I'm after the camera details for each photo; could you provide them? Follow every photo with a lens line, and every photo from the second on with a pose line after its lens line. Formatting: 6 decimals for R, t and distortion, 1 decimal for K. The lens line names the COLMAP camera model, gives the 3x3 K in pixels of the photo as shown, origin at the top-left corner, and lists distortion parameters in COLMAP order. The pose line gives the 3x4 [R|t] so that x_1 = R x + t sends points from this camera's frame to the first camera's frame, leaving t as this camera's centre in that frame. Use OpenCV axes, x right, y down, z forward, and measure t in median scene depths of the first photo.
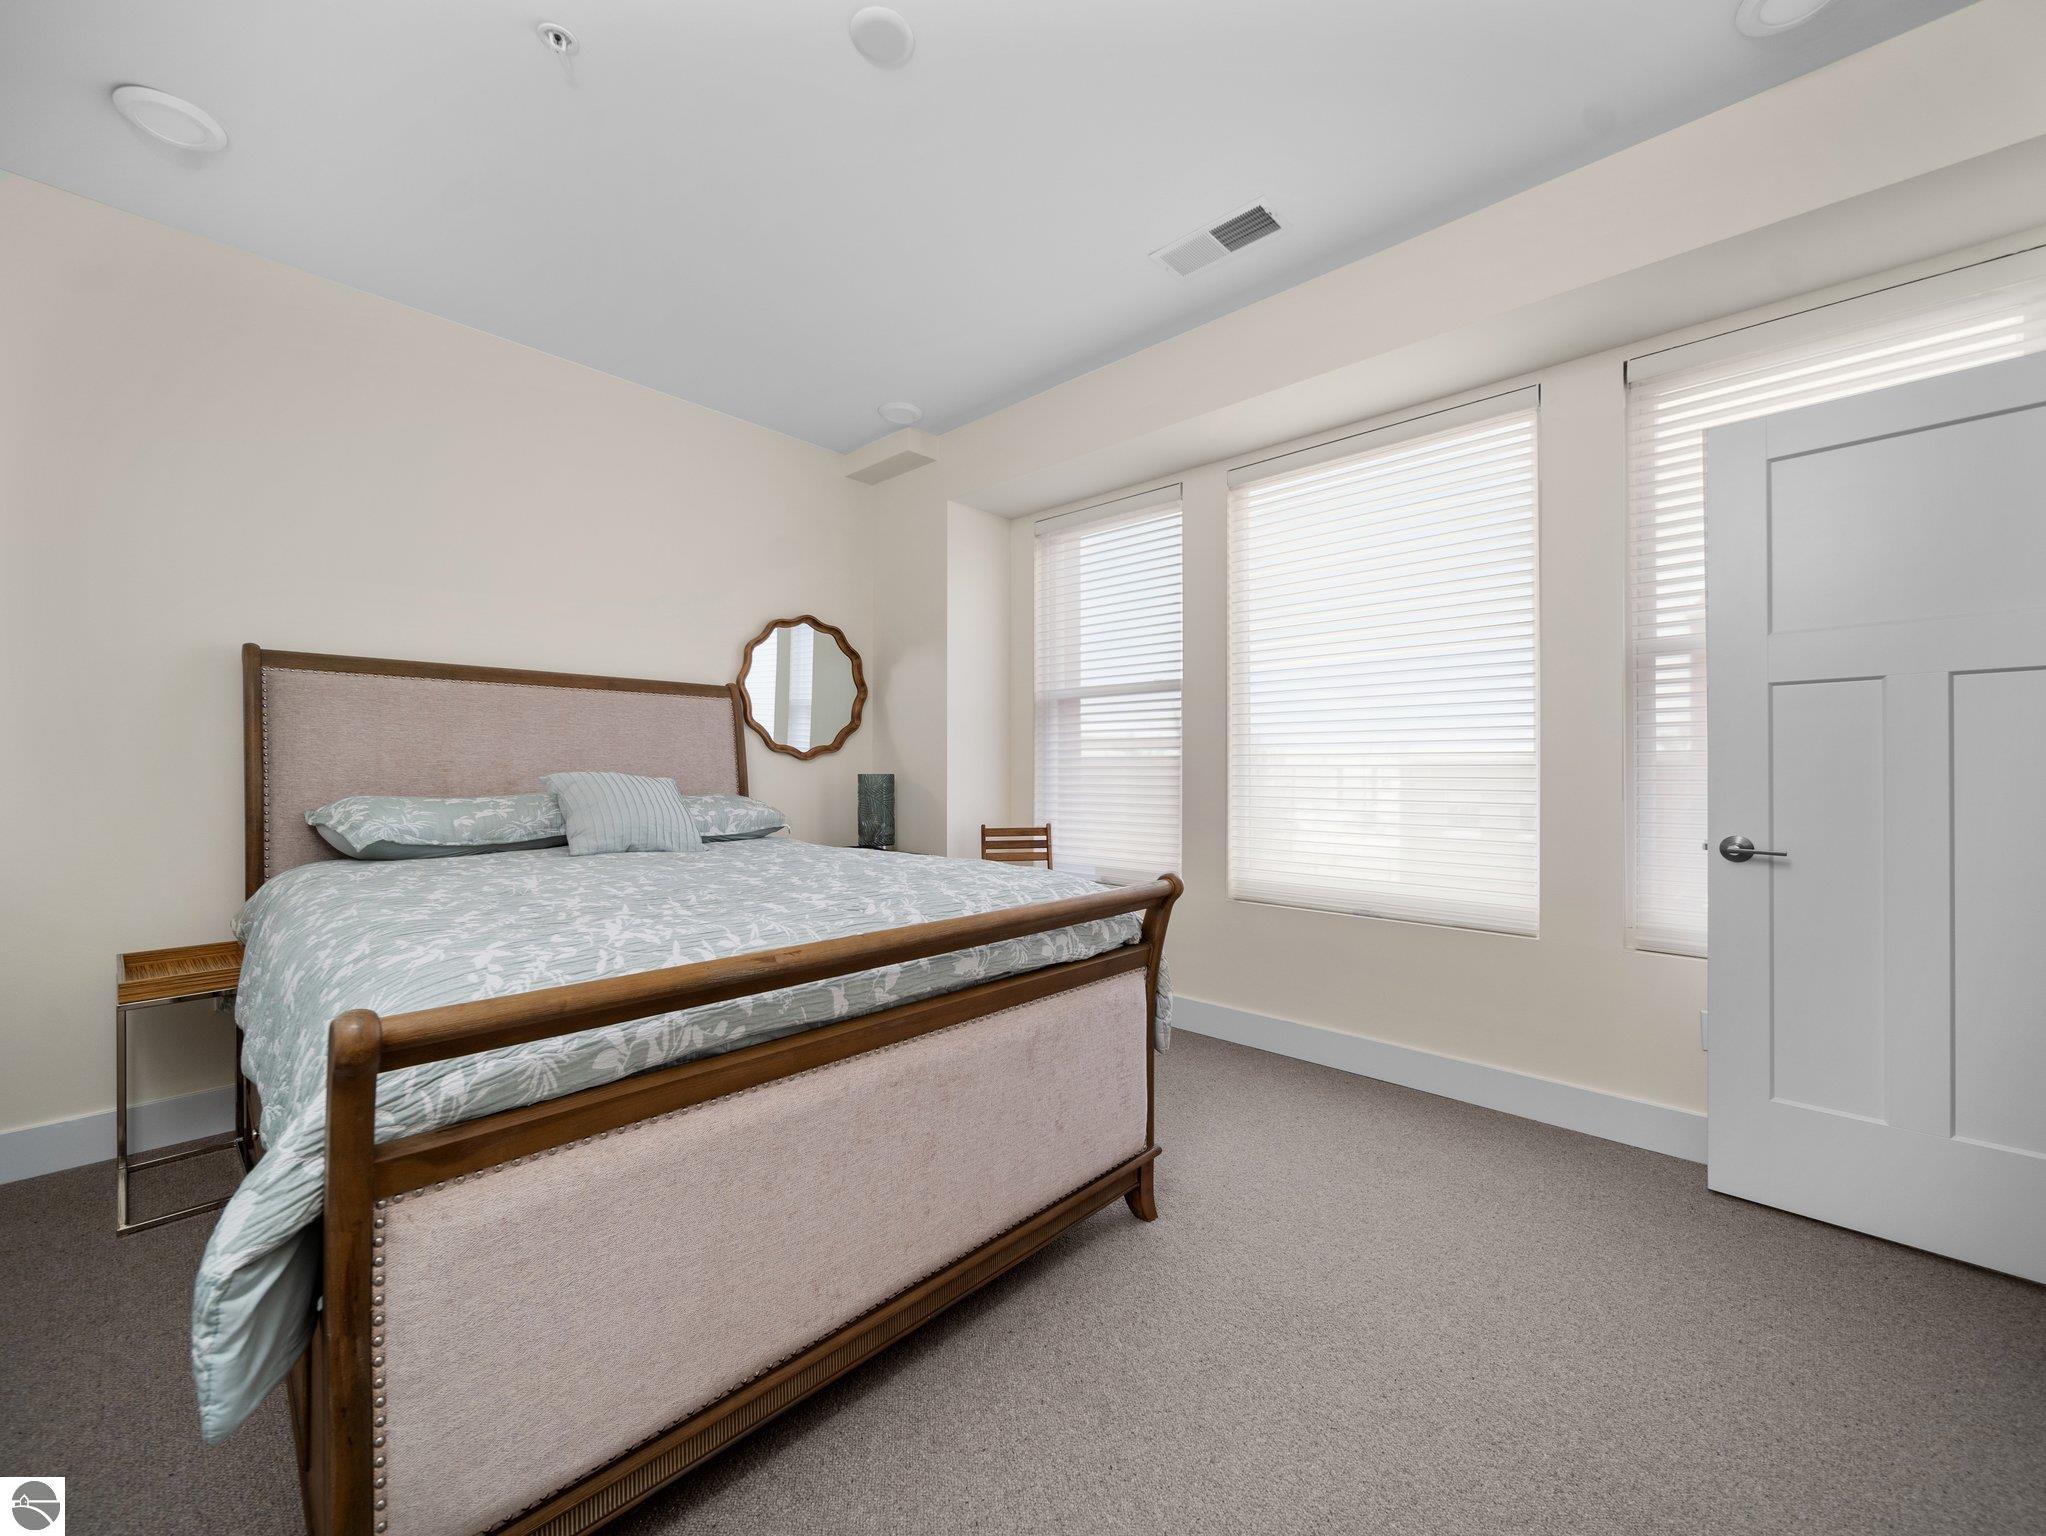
lens RADIAL K [[818.0, 0, 1023.6], [0, 818.0, 771.8], [0, 0, 1]] dist [-0.001443, -0.001614]
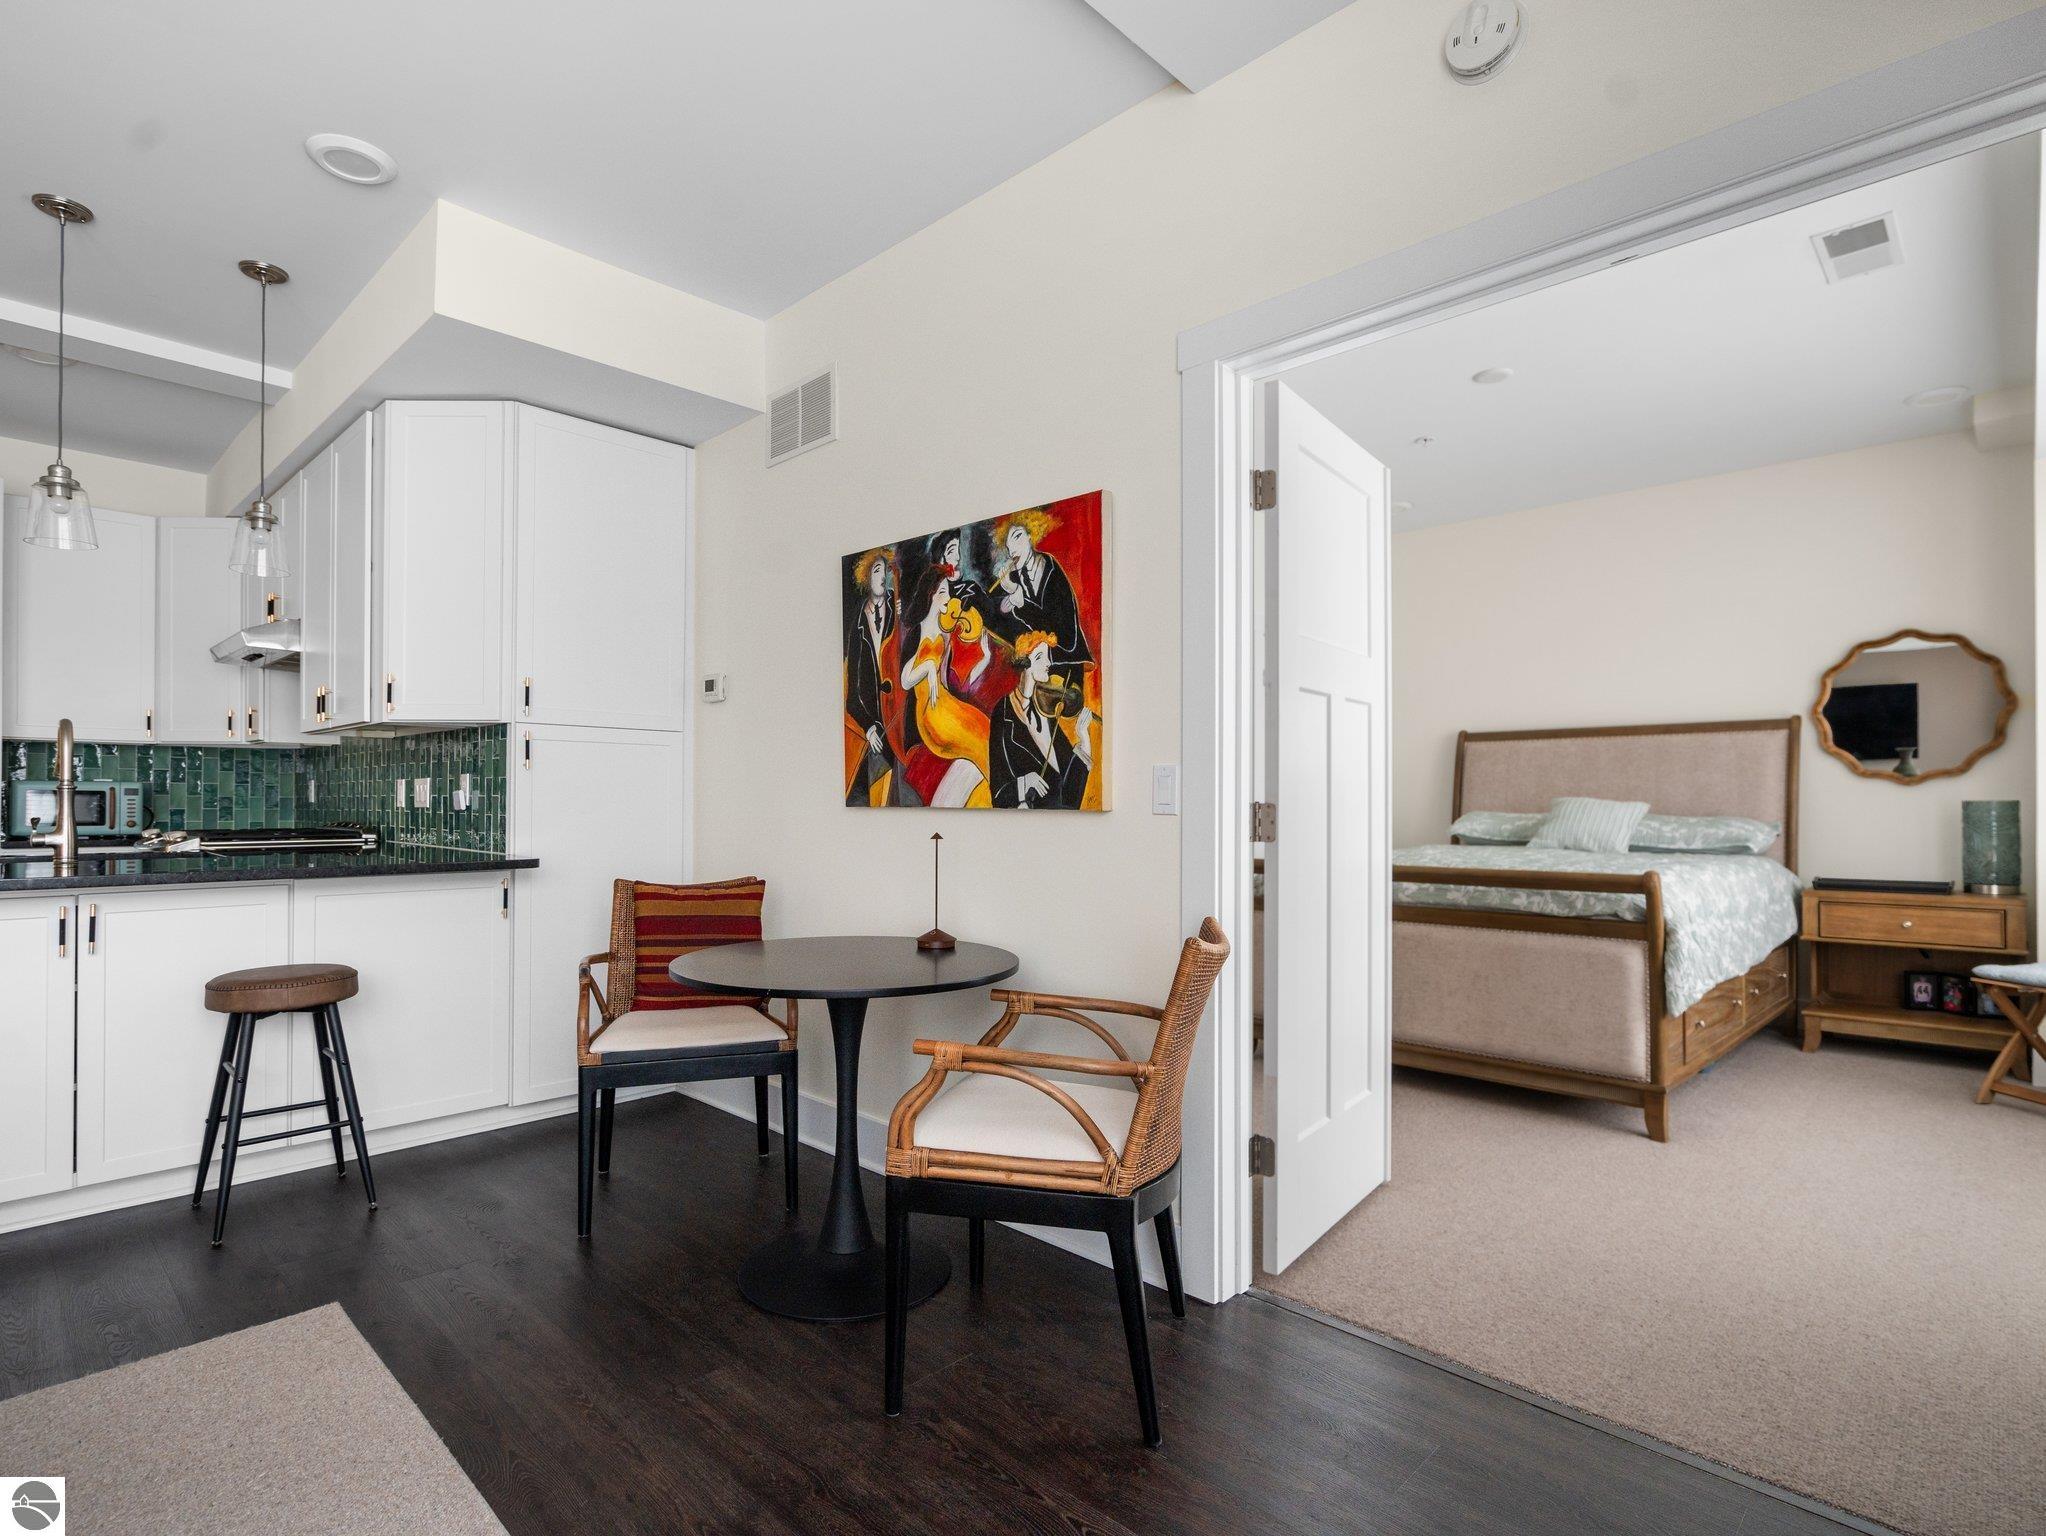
lens RADIAL K [[1045.7, 0, 1013.8], [0, 1045.7, 794.3], [0, 0, 1]] dist [-0.006433, 0.004048]
pose [[-0.019641, -0.009223, -0.999765, 1.514399], [-0.006088, 0.999940, -0.009105, 0.019836], [0.999789, 0.005908, -0.019696, 0.014680]]
